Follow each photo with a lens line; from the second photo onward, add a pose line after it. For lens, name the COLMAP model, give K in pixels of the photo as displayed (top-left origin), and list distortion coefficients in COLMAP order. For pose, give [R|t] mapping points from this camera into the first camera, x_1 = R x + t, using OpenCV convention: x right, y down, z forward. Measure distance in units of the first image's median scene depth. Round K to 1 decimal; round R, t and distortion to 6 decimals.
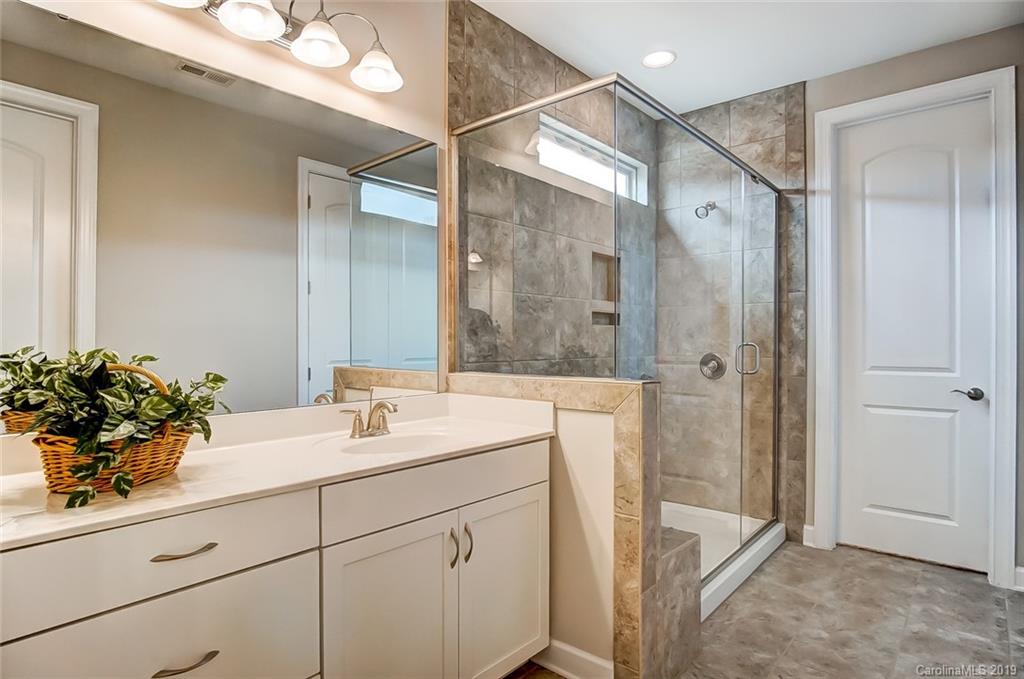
lens RADIAL K [[560.9, 0, 511.1], [0, 560.9, 343.0], [0, 0, 1]] dist [-0.022895, 0.004904]
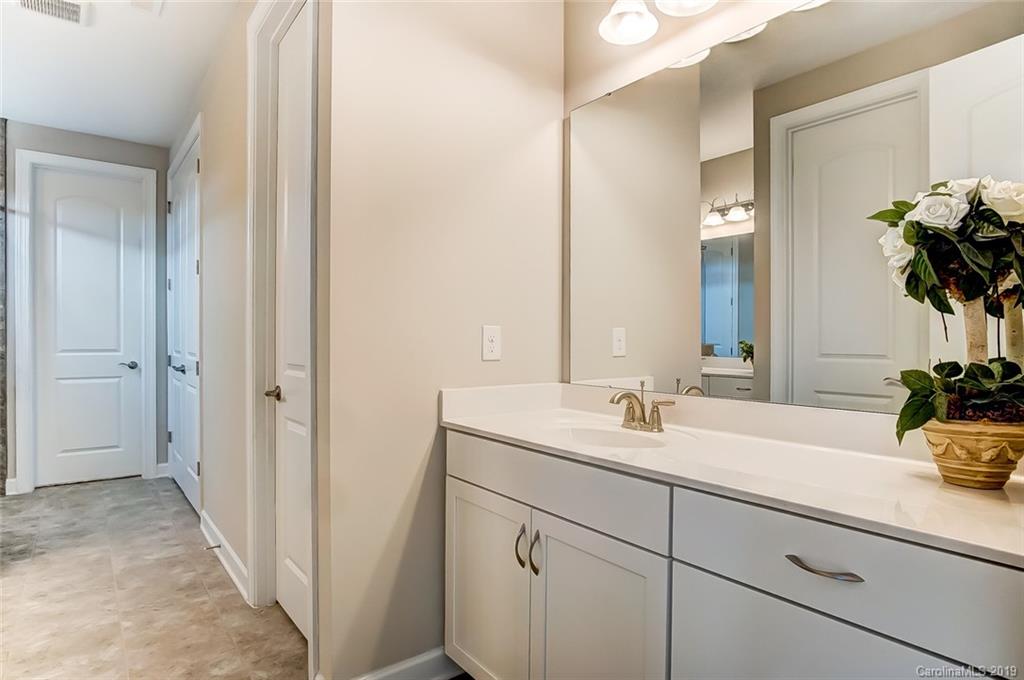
lens RADIAL K [[560.9, 0, 511.2], [0, 560.9, 343.5], [0, 0, 1]] dist [-0.022895, 0.004904]
pose [[0.206212, -0.006958, 0.978483, -0.510099], [-0.000944, 0.999973, 0.007310, 0.017335], [-0.978507, -0.002431, 0.206199, -0.404666]]
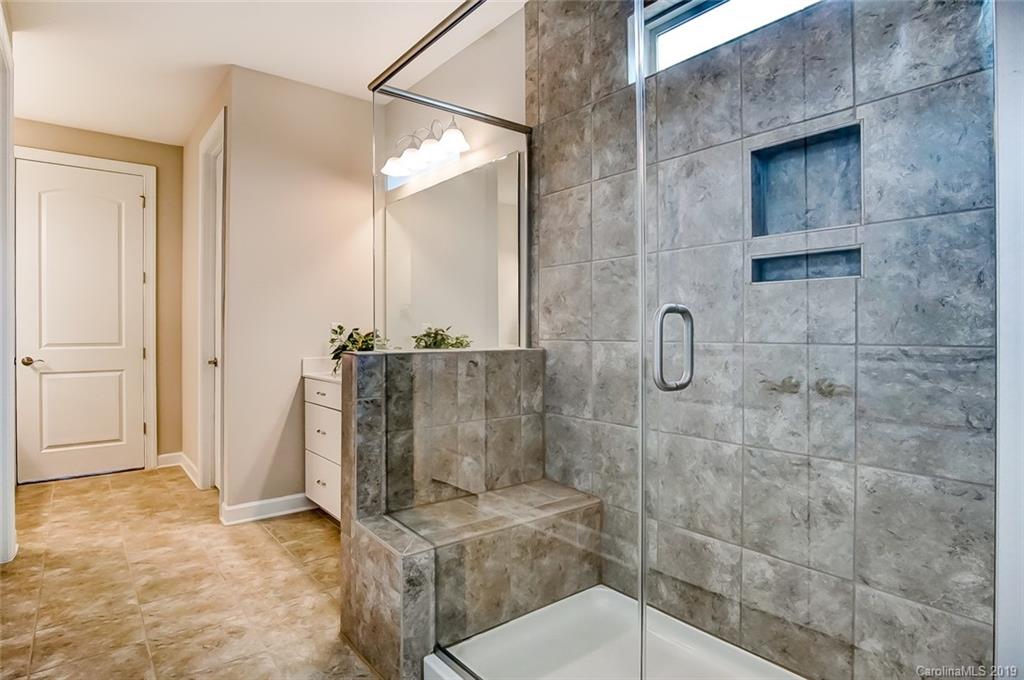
lens RADIAL K [[560.9, 0, 513.0], [0, 560.9, 334.6], [0, 0, 1]] dist [-0.022895, 0.004904]
pose [[-0.197624, 0.006280, -0.980258, 0.867000], [-0.001796, 0.999975, 0.006768, 0.017125], [0.980276, 0.003098, -0.197608, 1.041238]]
